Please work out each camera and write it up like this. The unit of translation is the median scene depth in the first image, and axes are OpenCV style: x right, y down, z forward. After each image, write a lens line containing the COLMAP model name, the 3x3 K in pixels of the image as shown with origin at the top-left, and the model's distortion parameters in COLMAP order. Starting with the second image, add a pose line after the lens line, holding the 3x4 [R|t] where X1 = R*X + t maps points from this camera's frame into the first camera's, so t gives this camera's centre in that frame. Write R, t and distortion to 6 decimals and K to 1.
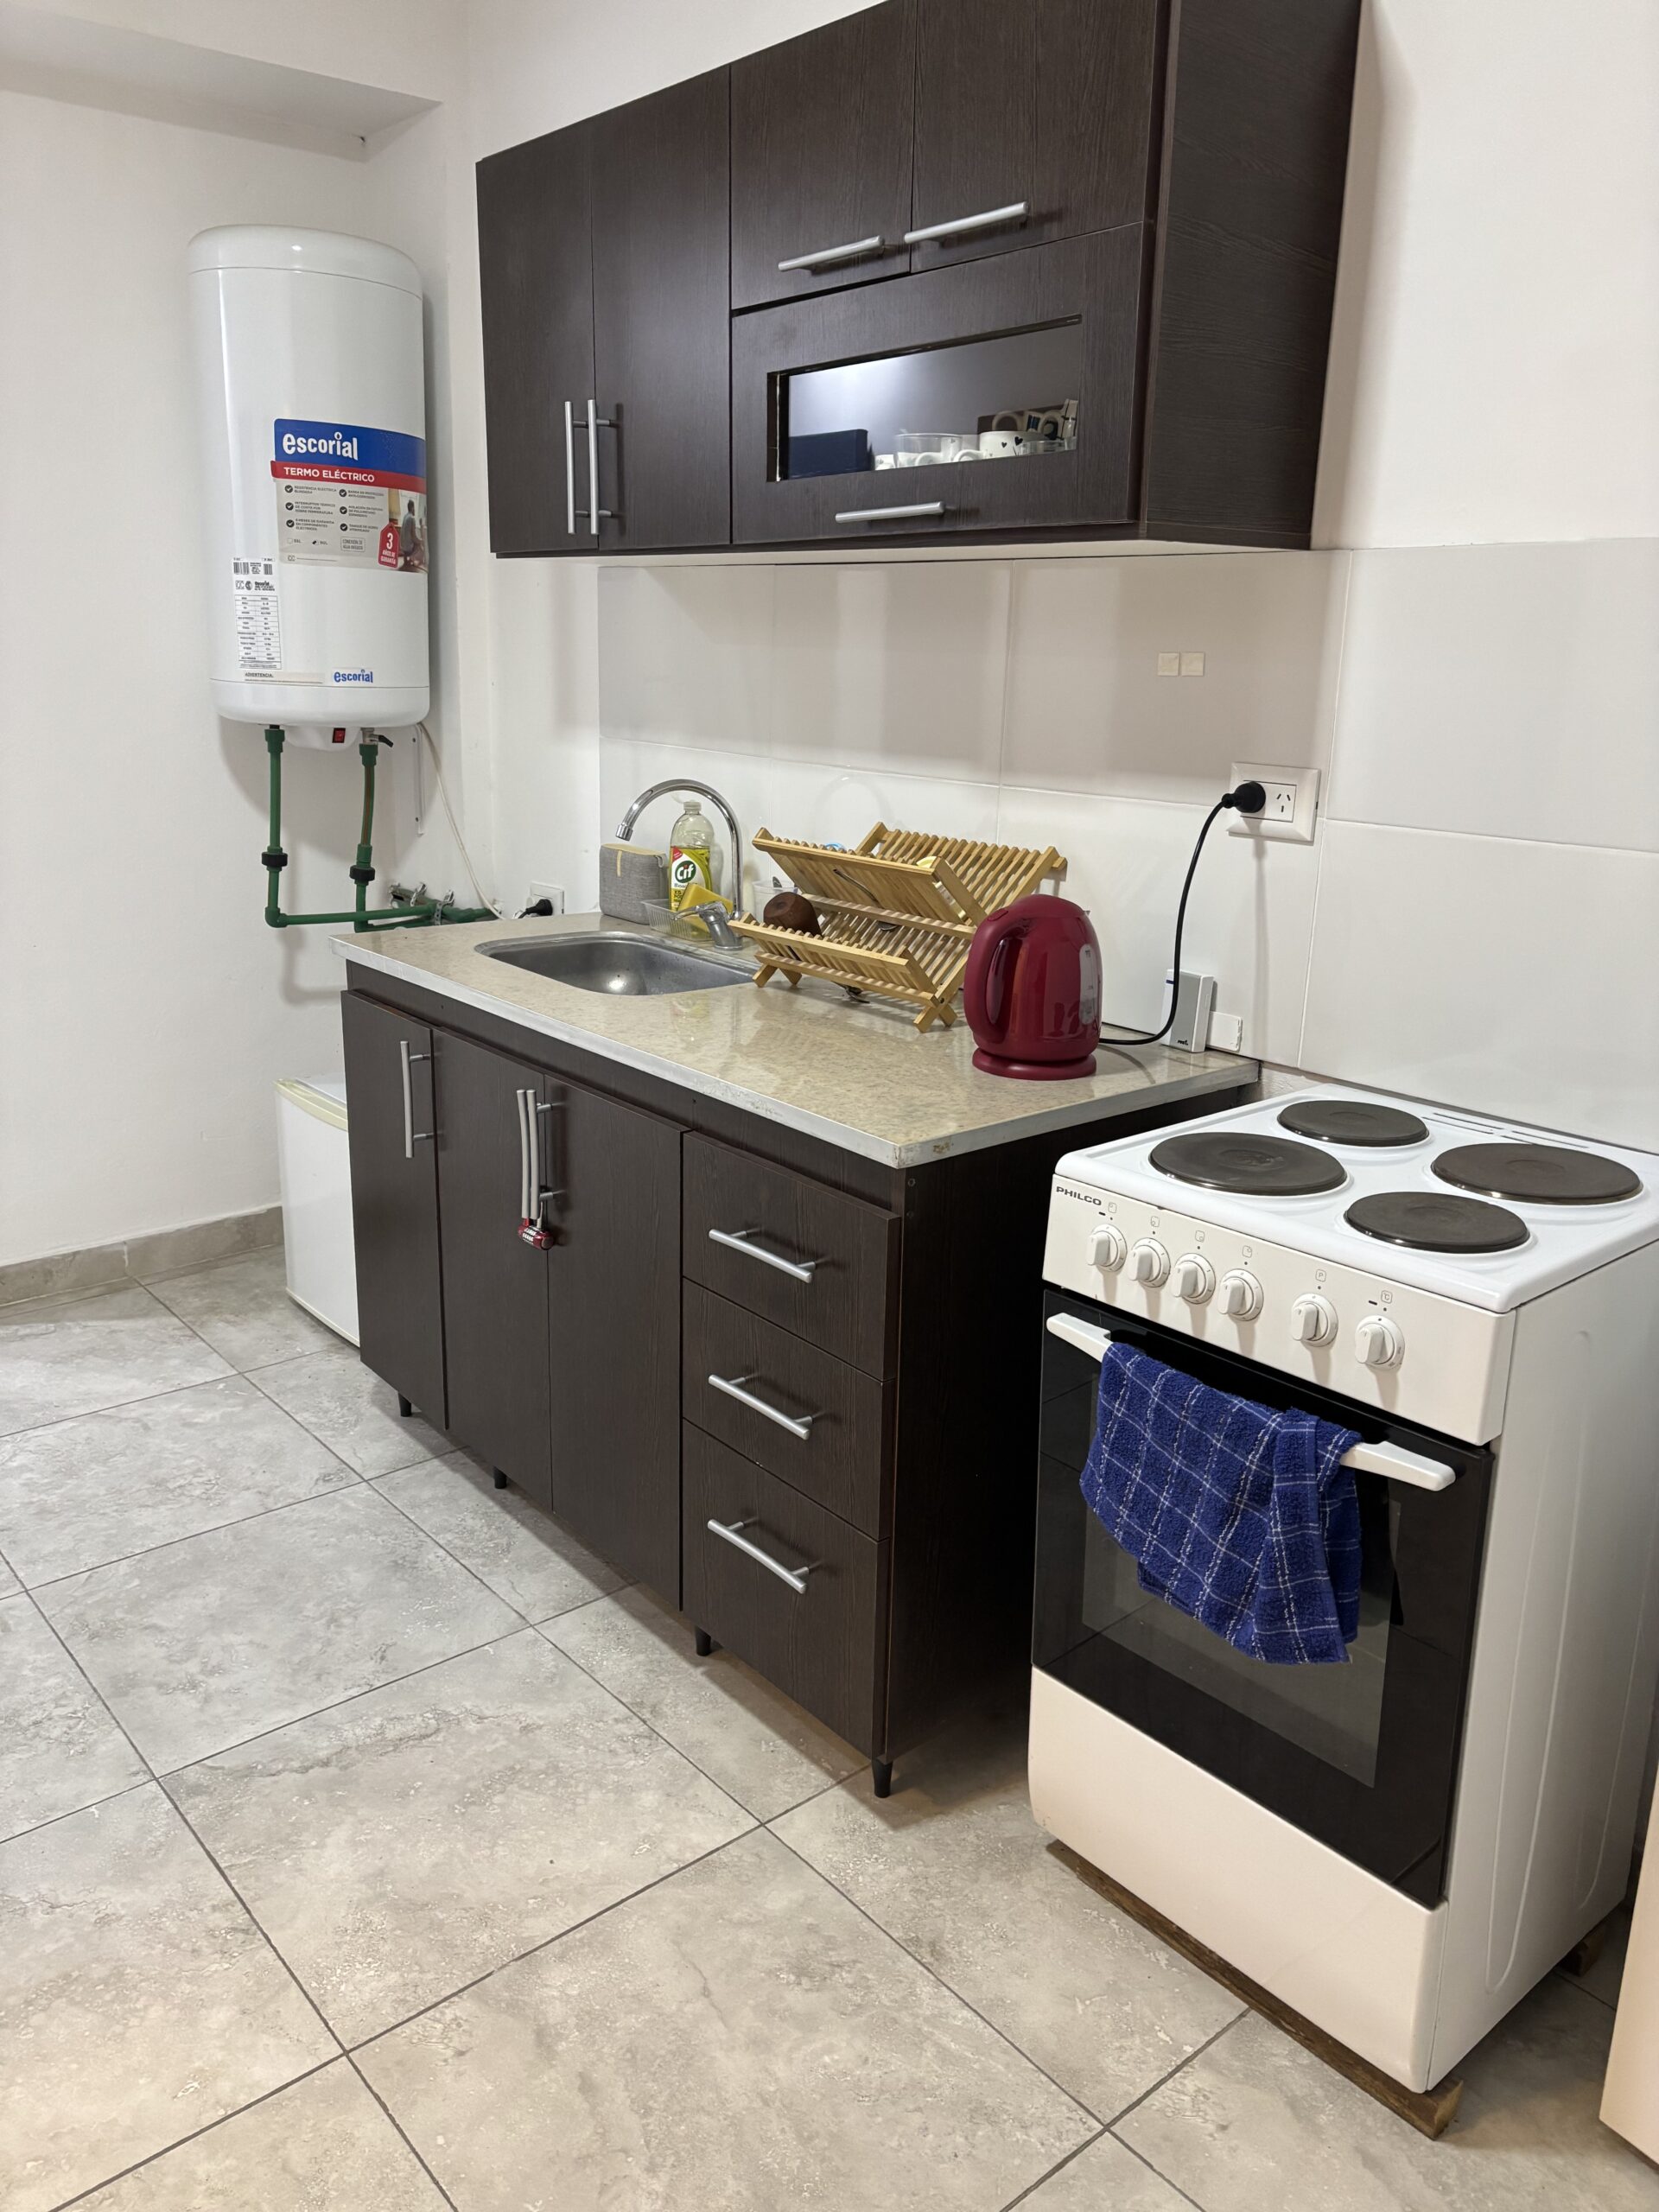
lens RADIAL K [[1662.8, 0, 826.5], [0, 1662.8, 1103.0], [0, 0, 1]] dist [0.037342, -0.036538]
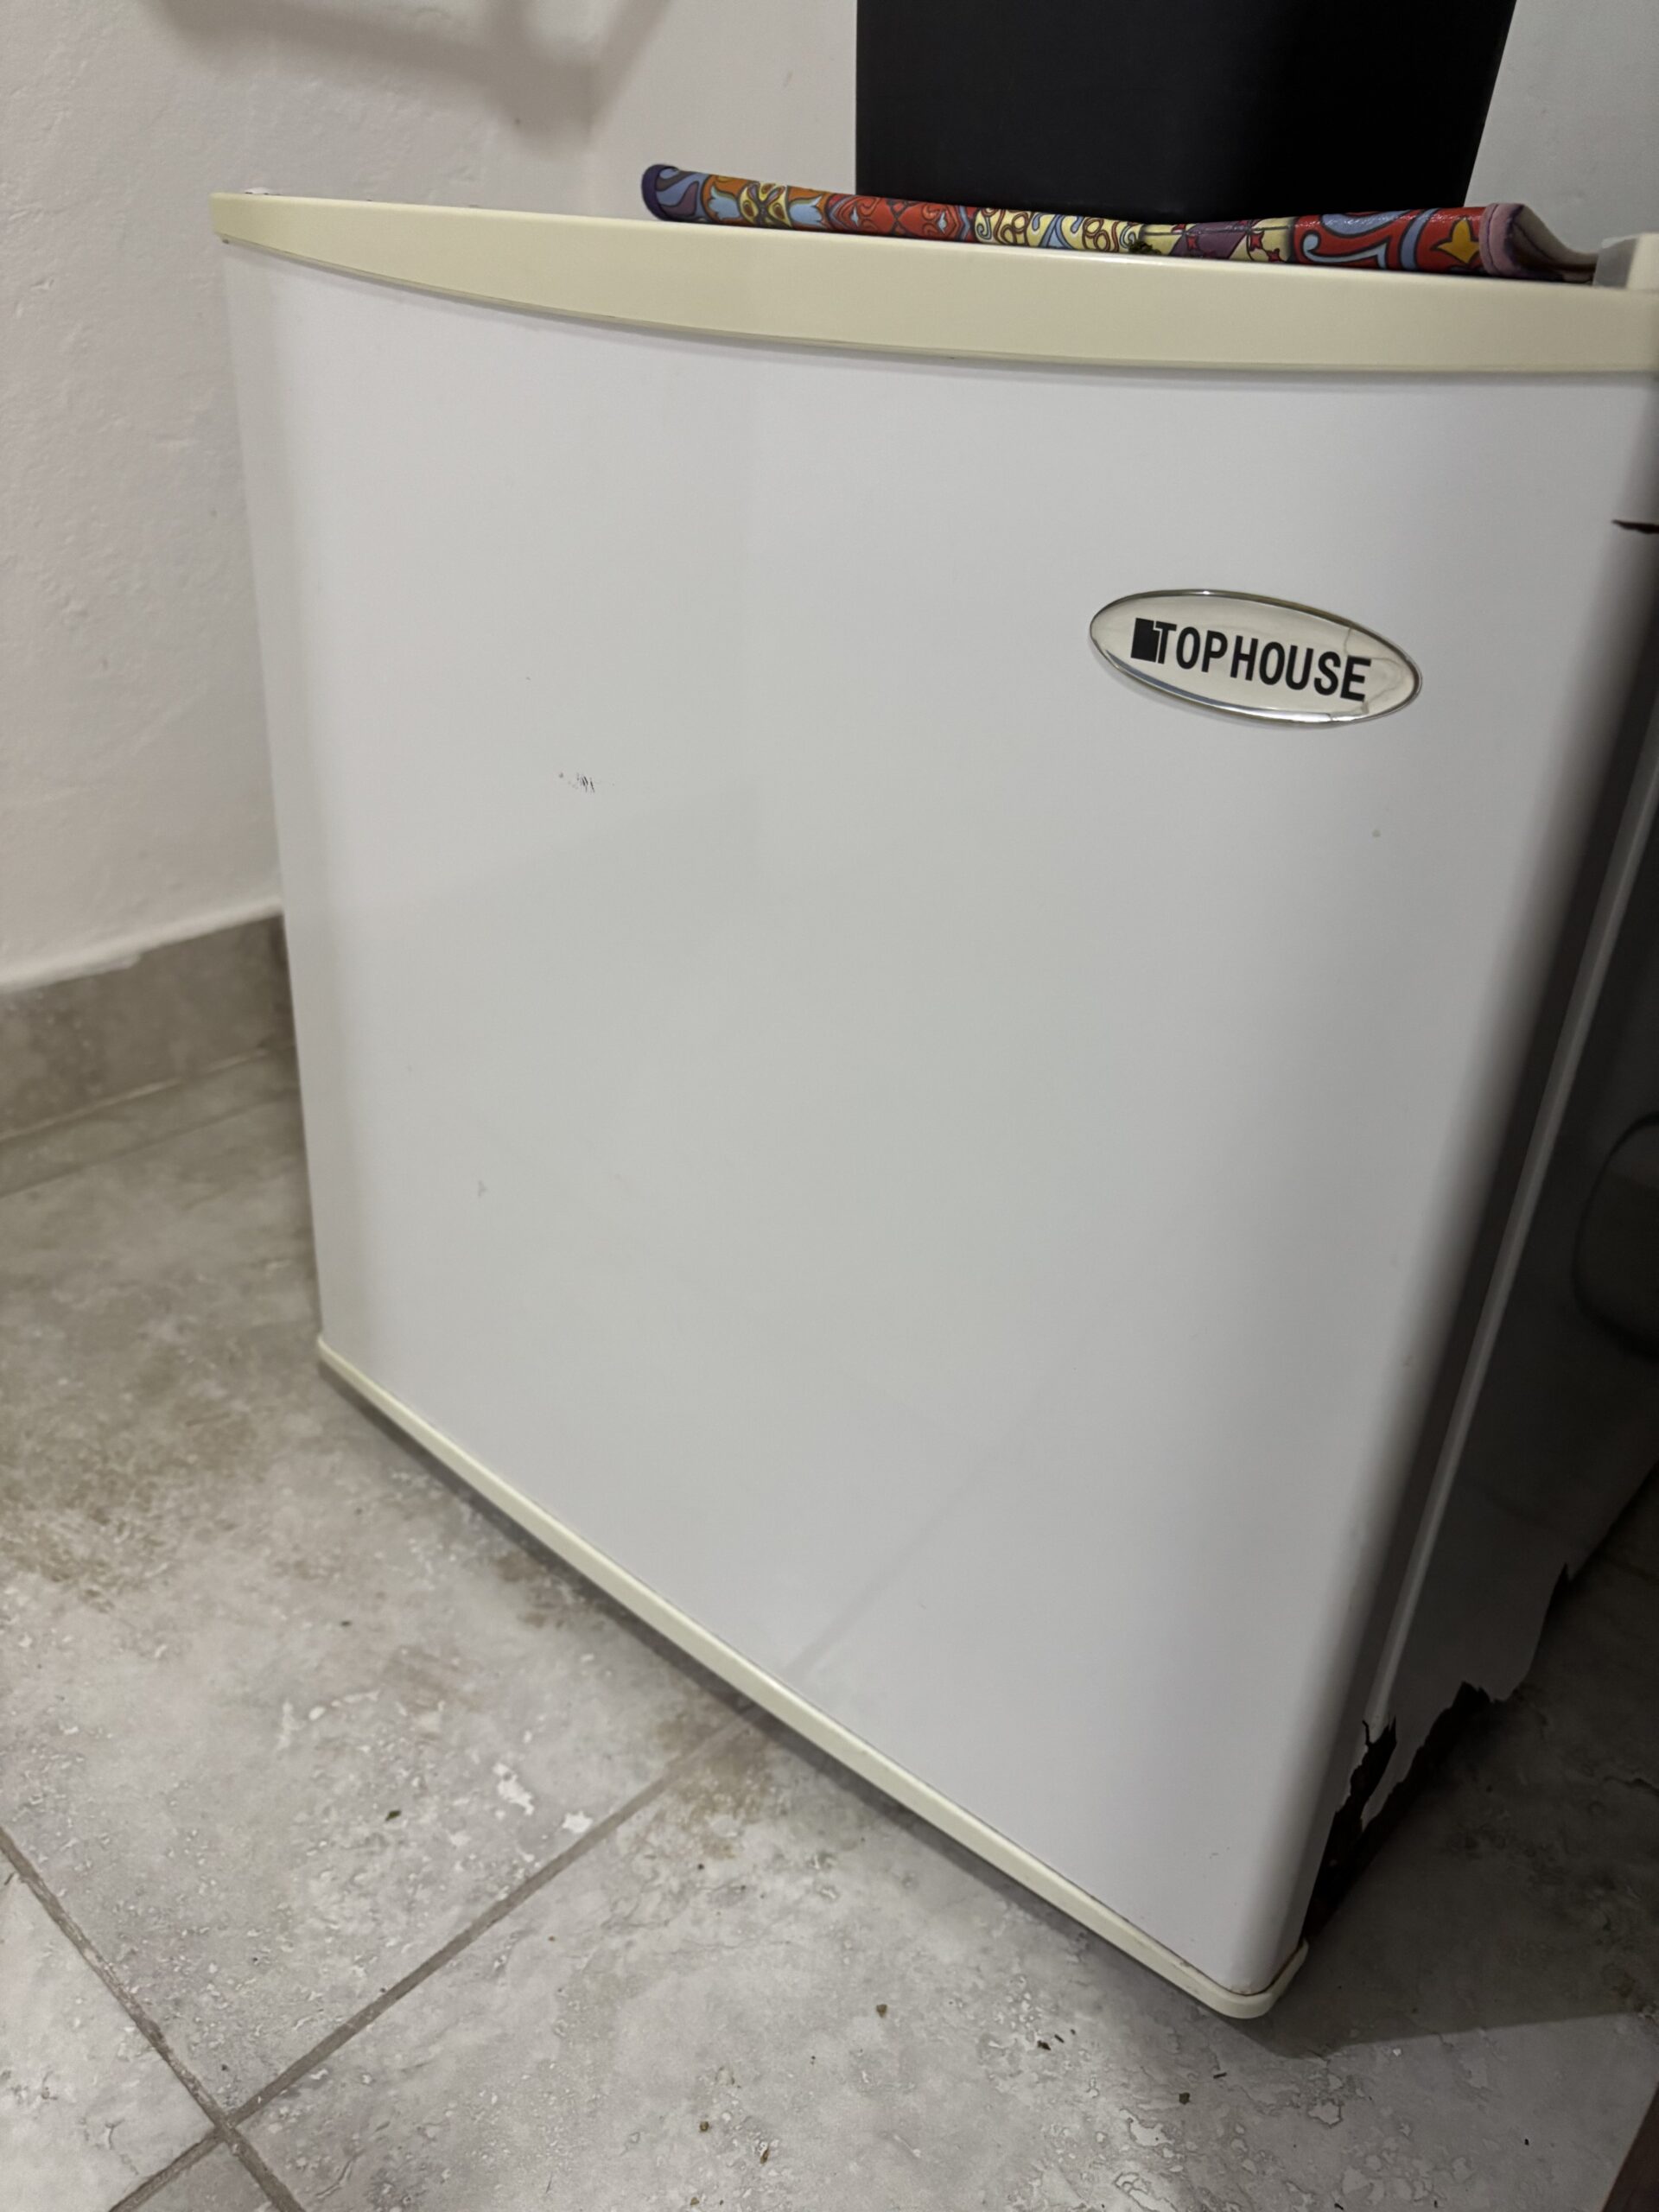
lens RADIAL K [[1662.8, 0, 824.3], [0, 1662.8, 1102.8], [0, 0, 1]] dist [0.037342, -0.036538]
pose [[0.990270, -0.031721, 0.135498, -0.425834], [0.003209, 0.978621, 0.205646, 0.054657], [-0.139124, -0.203210, 0.969201, 1.168934]]
